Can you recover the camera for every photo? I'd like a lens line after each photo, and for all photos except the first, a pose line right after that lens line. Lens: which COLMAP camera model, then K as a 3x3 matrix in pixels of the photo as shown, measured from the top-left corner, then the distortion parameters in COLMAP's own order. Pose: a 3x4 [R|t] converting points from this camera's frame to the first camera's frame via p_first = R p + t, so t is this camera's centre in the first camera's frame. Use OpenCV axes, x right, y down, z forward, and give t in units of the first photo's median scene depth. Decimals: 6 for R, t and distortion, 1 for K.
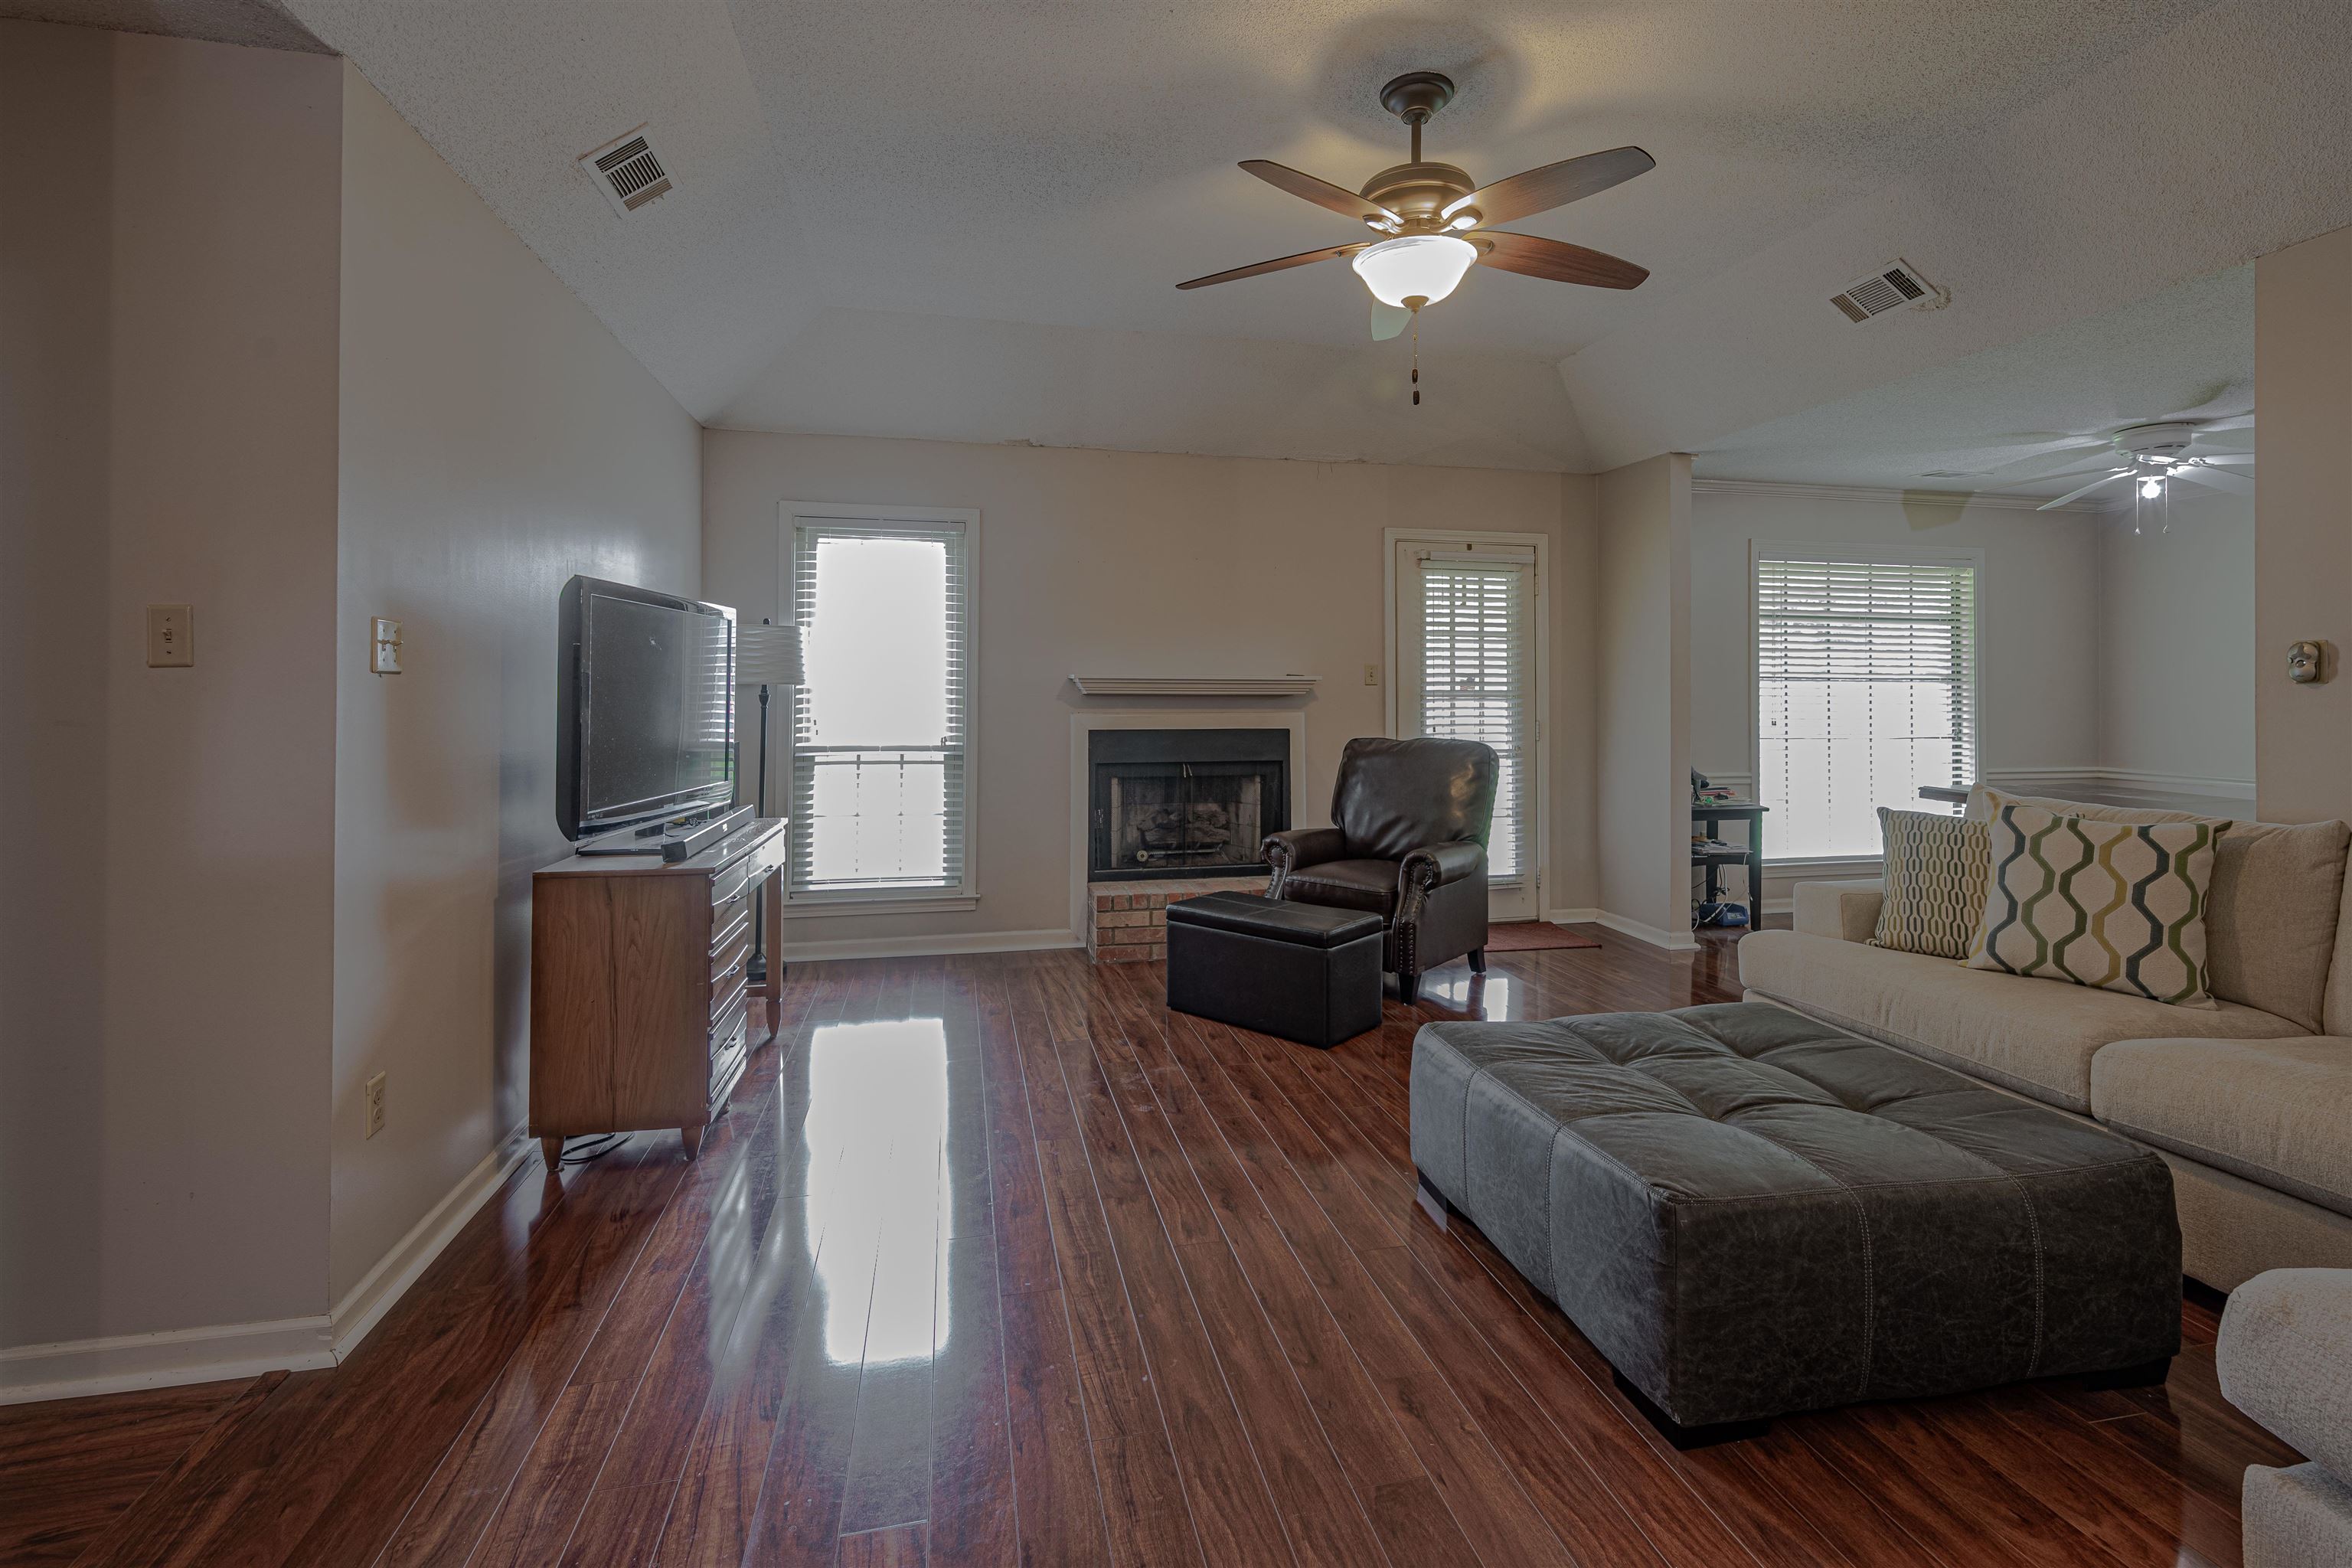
lens RADIAL K [[1071.0, 0, 1176.5], [0, 1071.0, 691.0], [0, 0, 1]] dist [-0.002415, 0.000465]
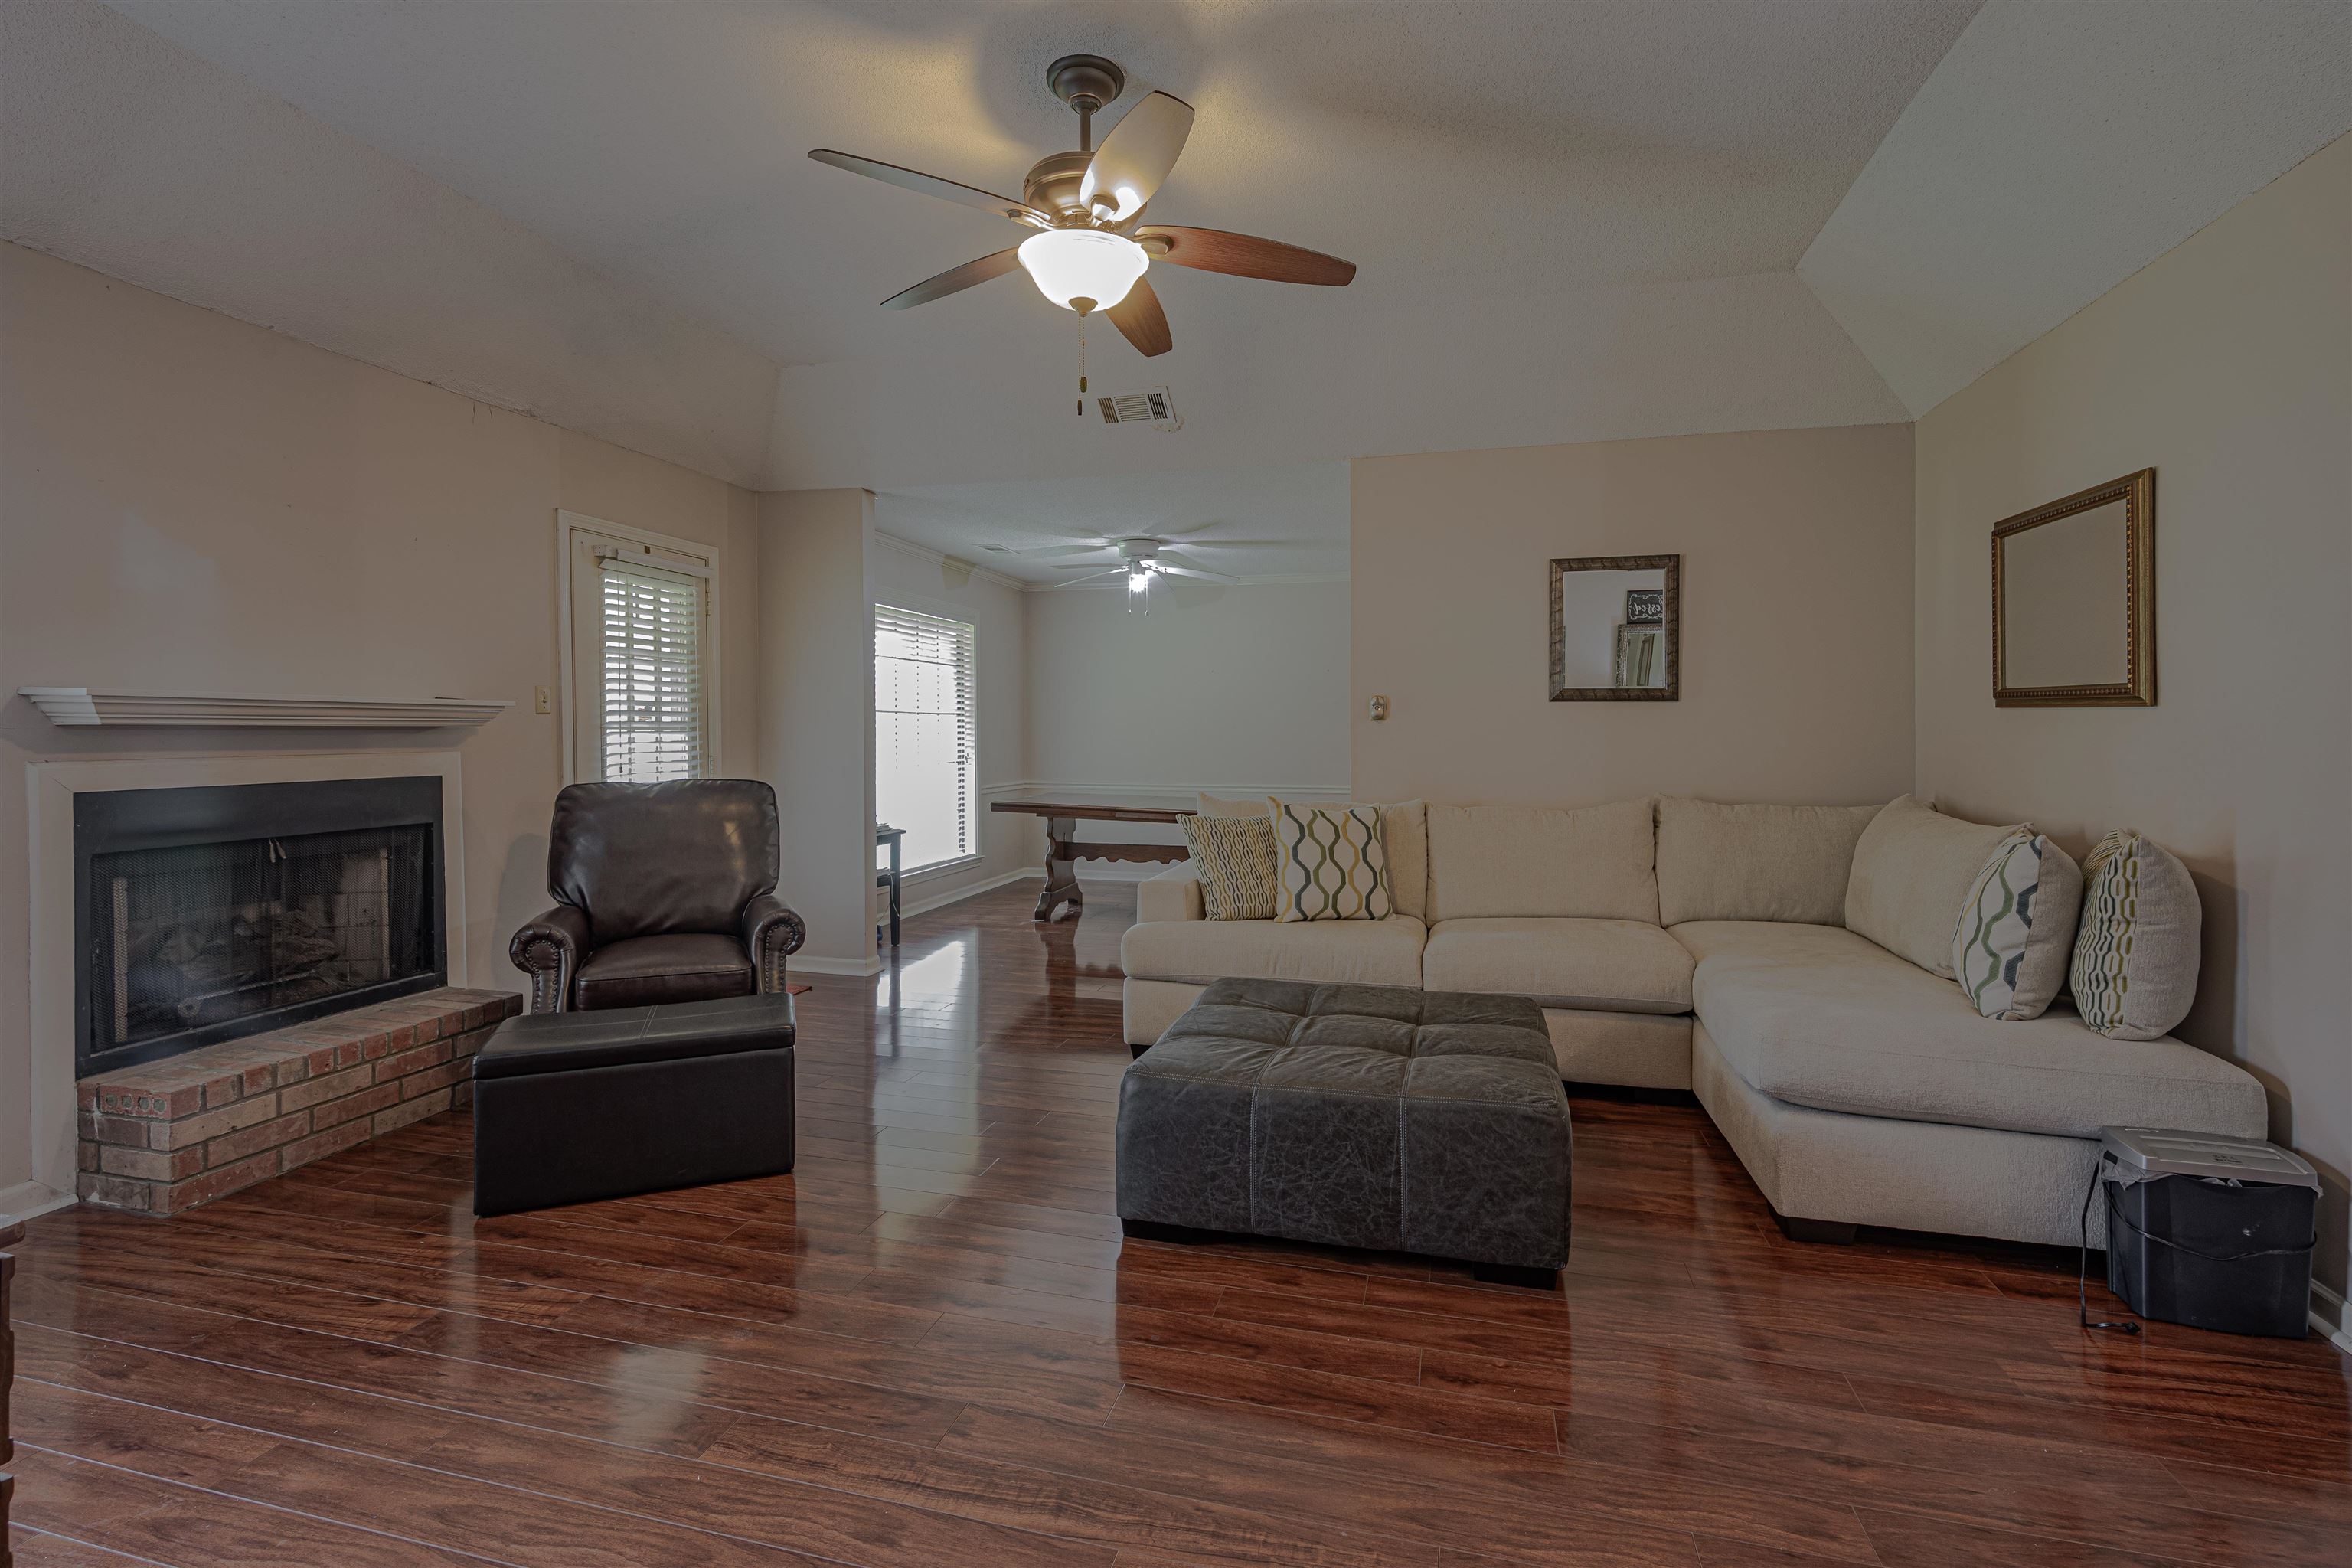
lens RADIAL K [[1070.0, 0, 1178.2], [0, 1070.0, 735.9], [0, 0, 1]] dist [0.000814, 0.000270]
pose [[0.447436, -0.007443, 0.894285, -0.308007], [-0.003631, 0.999942, 0.010139, 0.000838], [-0.894308, -0.007783, 0.447383, 0.271641]]
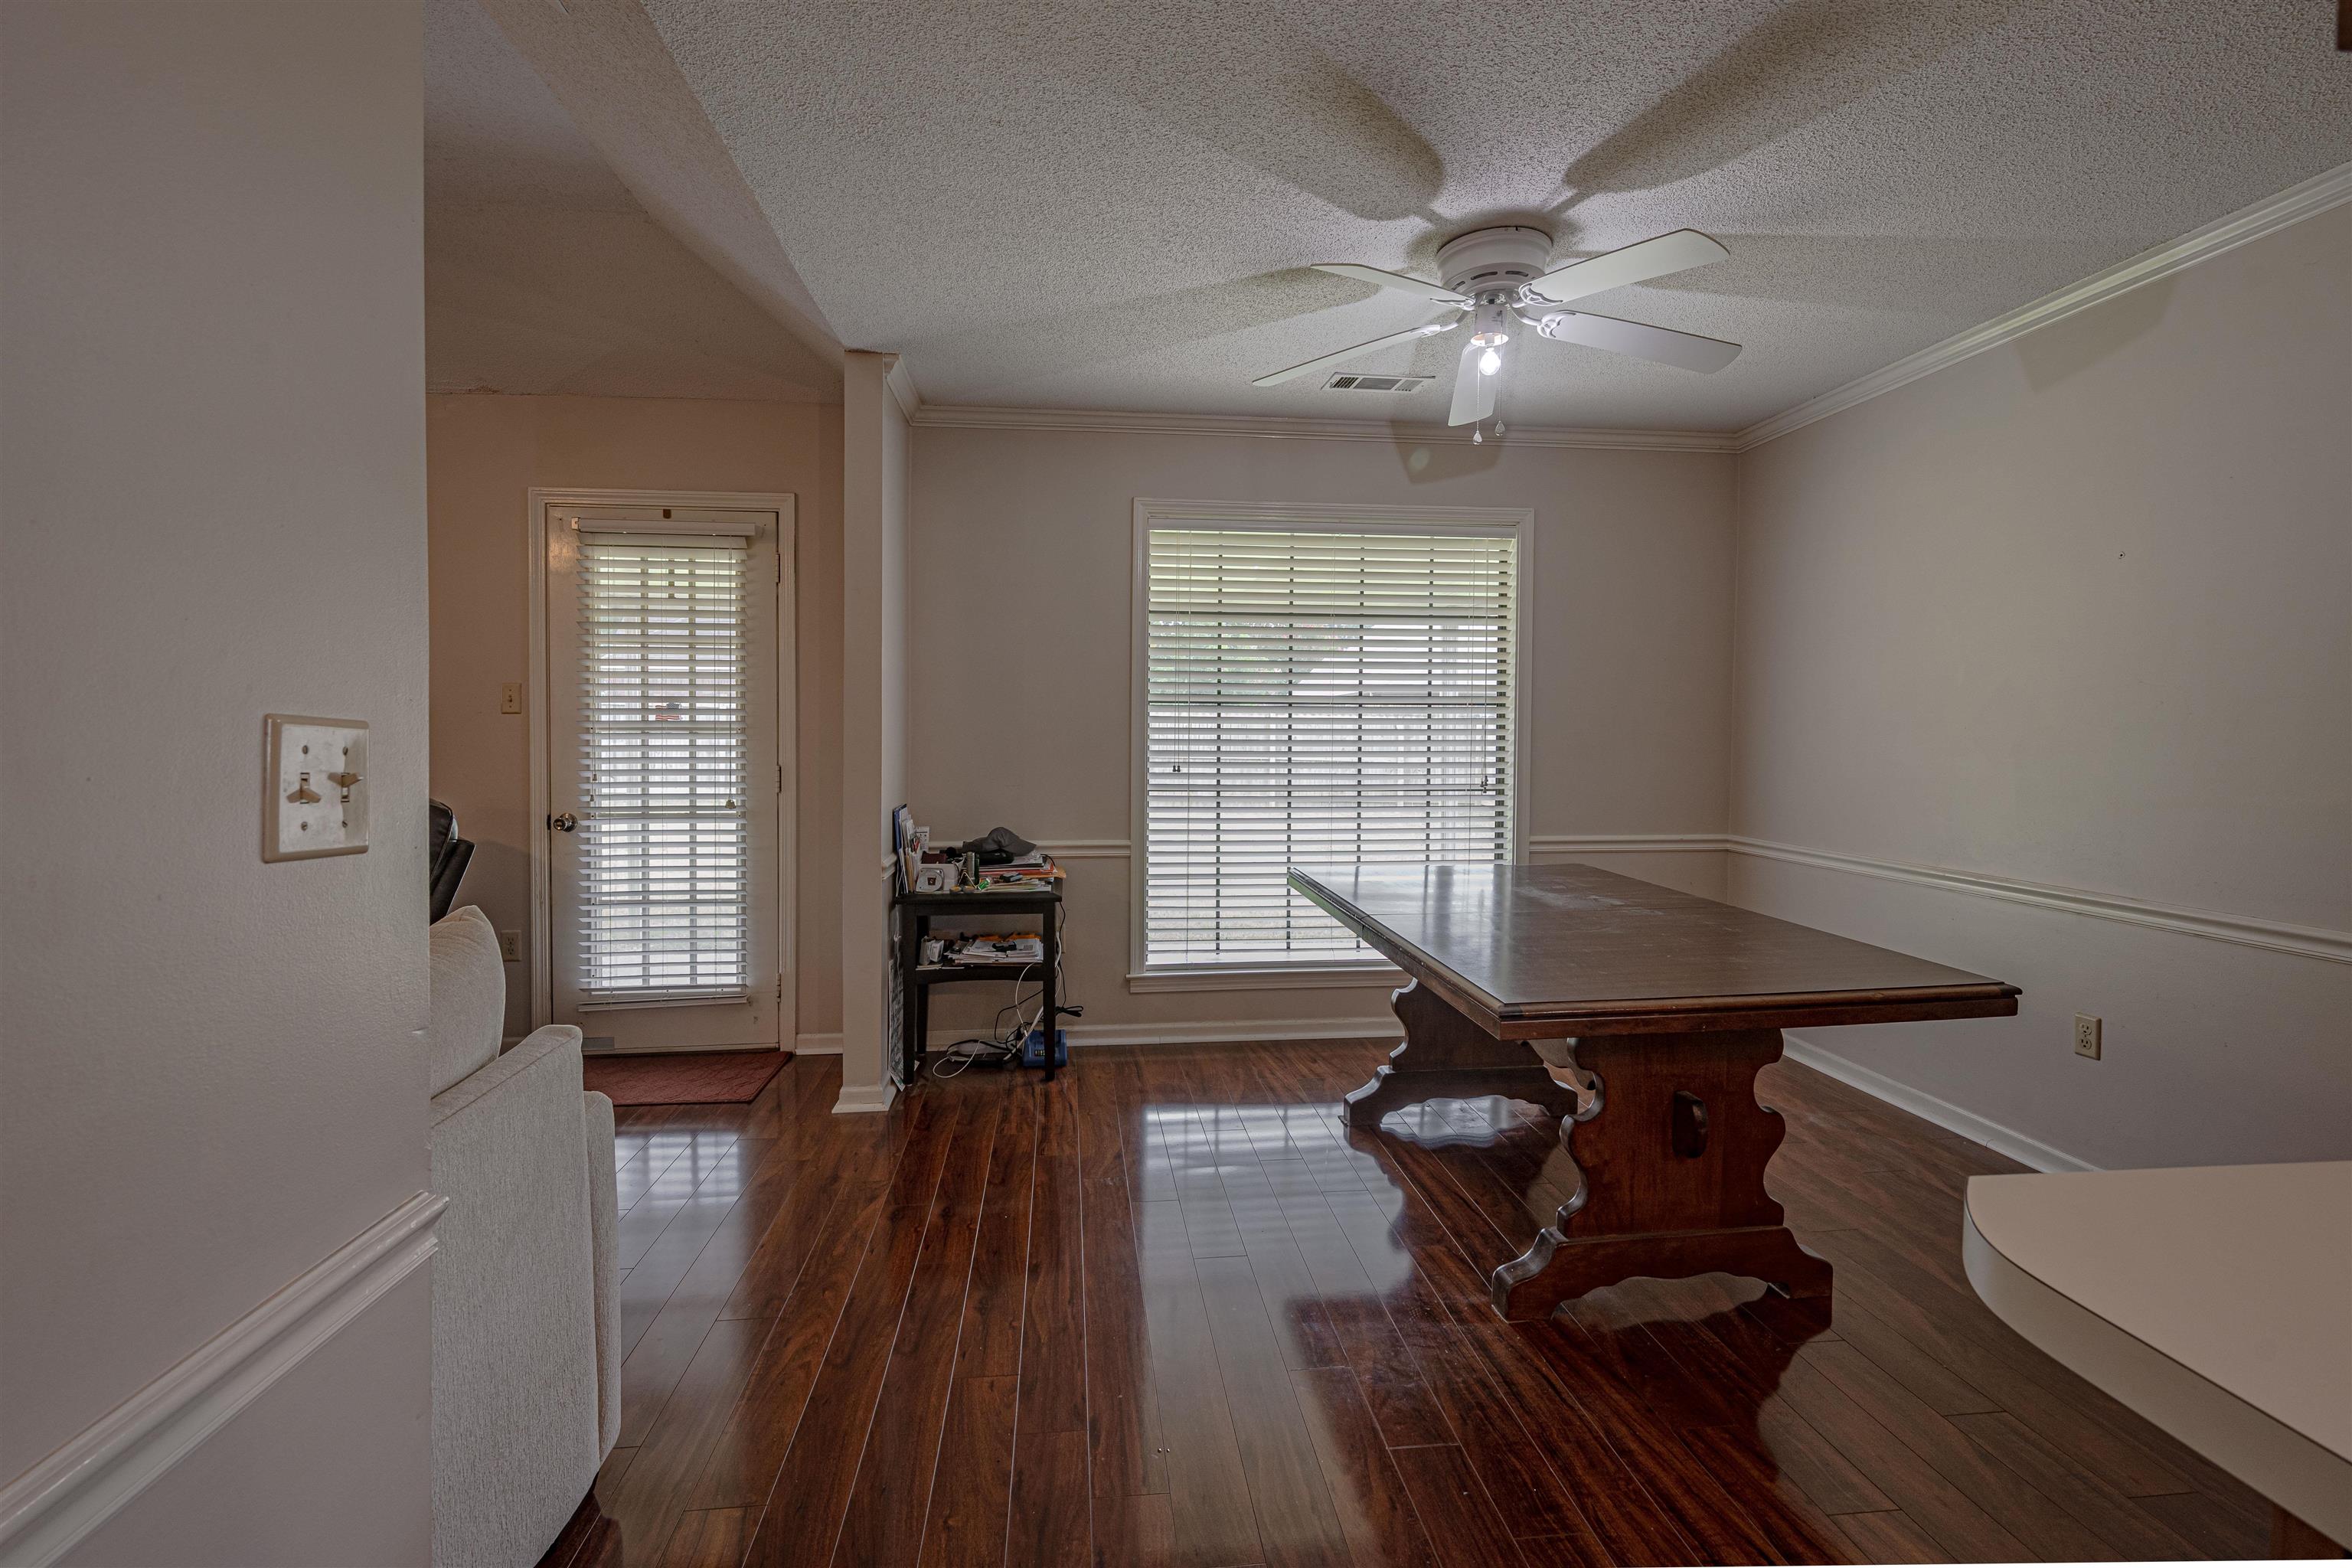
lens RADIAL K [[1061.7, 0, 1173.6], [0, 1061.7, 747.4], [0, 0, 1]] dist [0.072140, 0.000085]
pose [[0.994496, 0.000759, -0.104770, 0.714505], [0.002382, 0.999551, 0.029852, -0.003872], [0.104745, -0.029937, 0.994048, 0.361845]]
